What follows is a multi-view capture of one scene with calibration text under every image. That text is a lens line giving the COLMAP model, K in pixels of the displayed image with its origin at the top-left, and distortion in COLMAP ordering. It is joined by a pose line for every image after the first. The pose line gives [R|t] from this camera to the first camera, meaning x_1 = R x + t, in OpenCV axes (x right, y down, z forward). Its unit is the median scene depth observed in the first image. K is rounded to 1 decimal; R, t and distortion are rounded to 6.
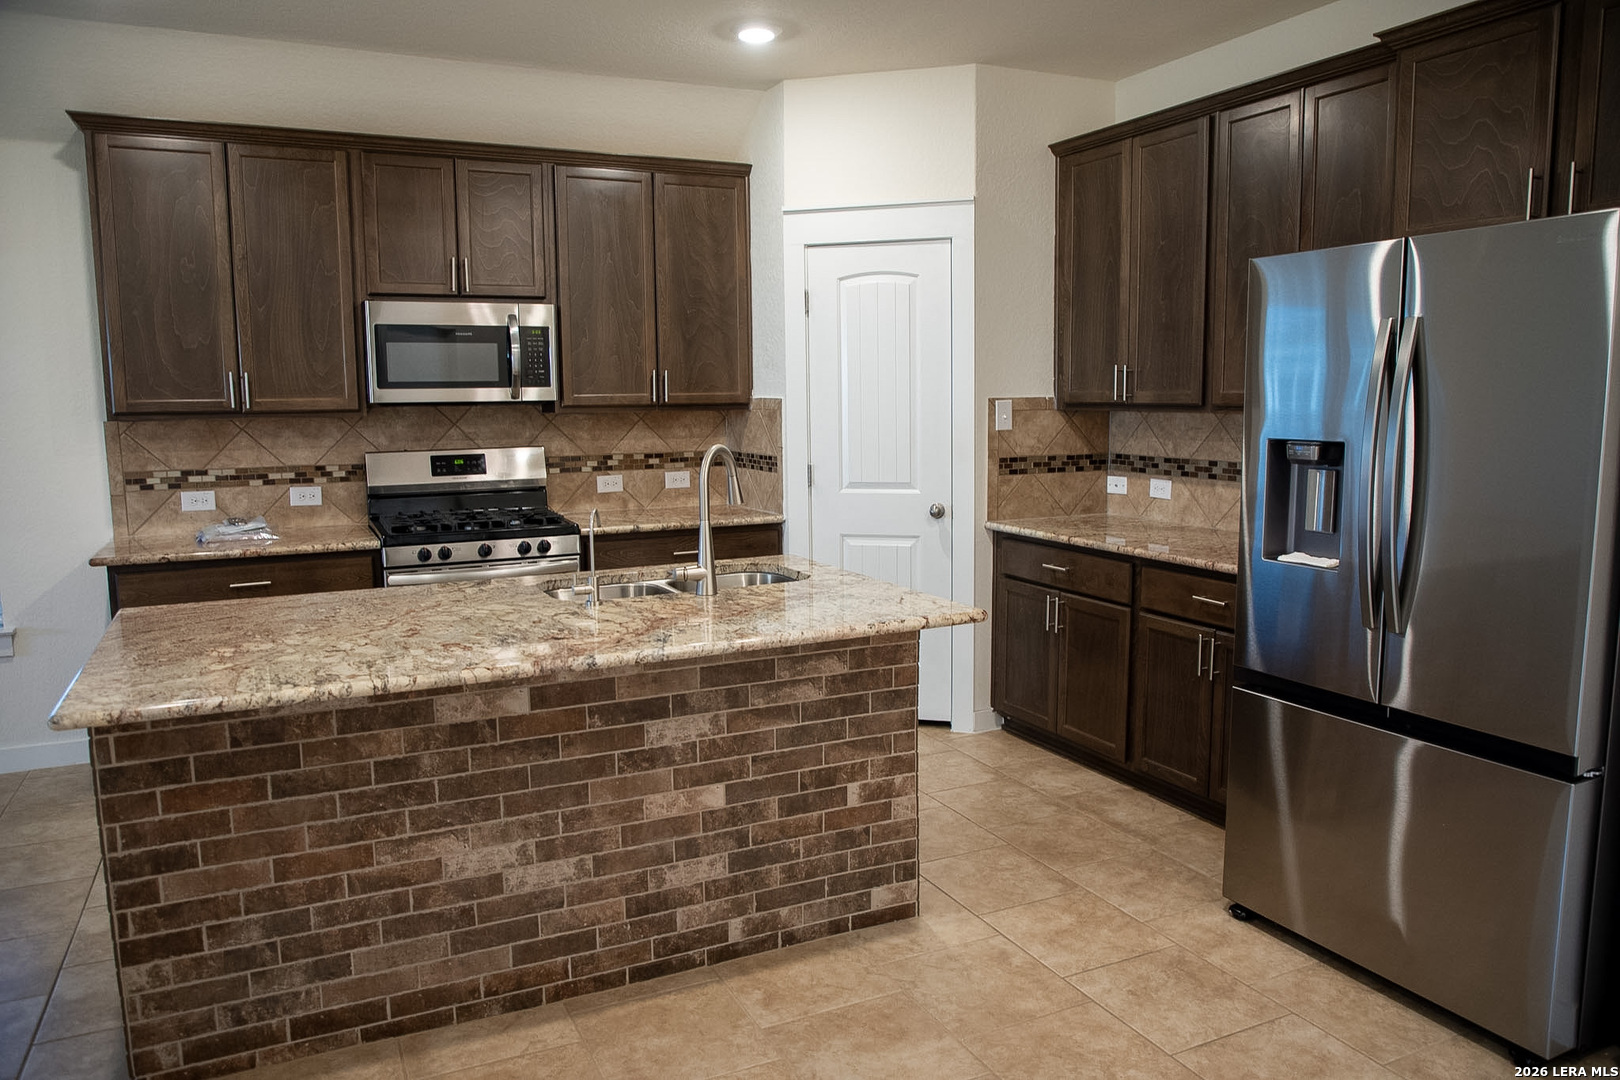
lens RADIAL K [[1110.8, 0, 824.3], [0, 1110.8, 544.8], [0, 0, 1]] dist [-0.073929, 0.038517]
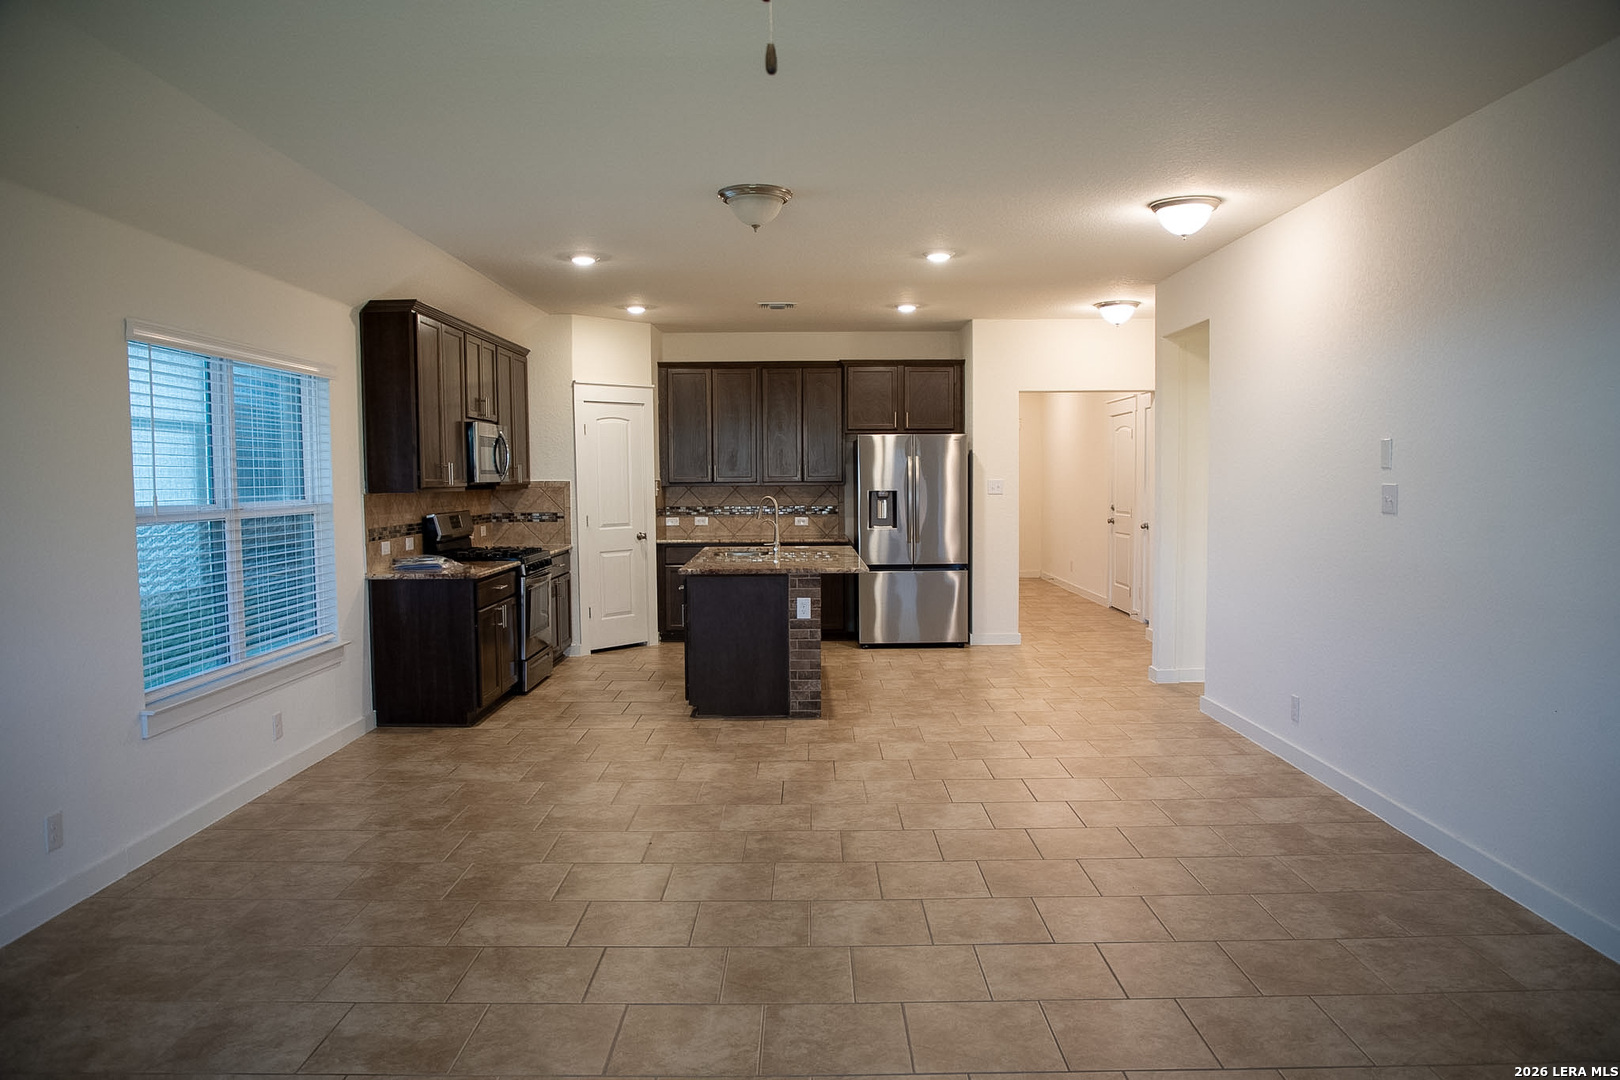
lens RADIAL K [[1110.8, 0, 805.8], [0, 1110.8, 544.9], [0, 0, 1]] dist [-0.073929, 0.038517]
pose [[0.440541, -0.052009, 0.896225, -1.636258], [0.123926, 0.992286, -0.003332, 0.030676], [-0.889138, 0.112533, 0.443588, -0.165158]]
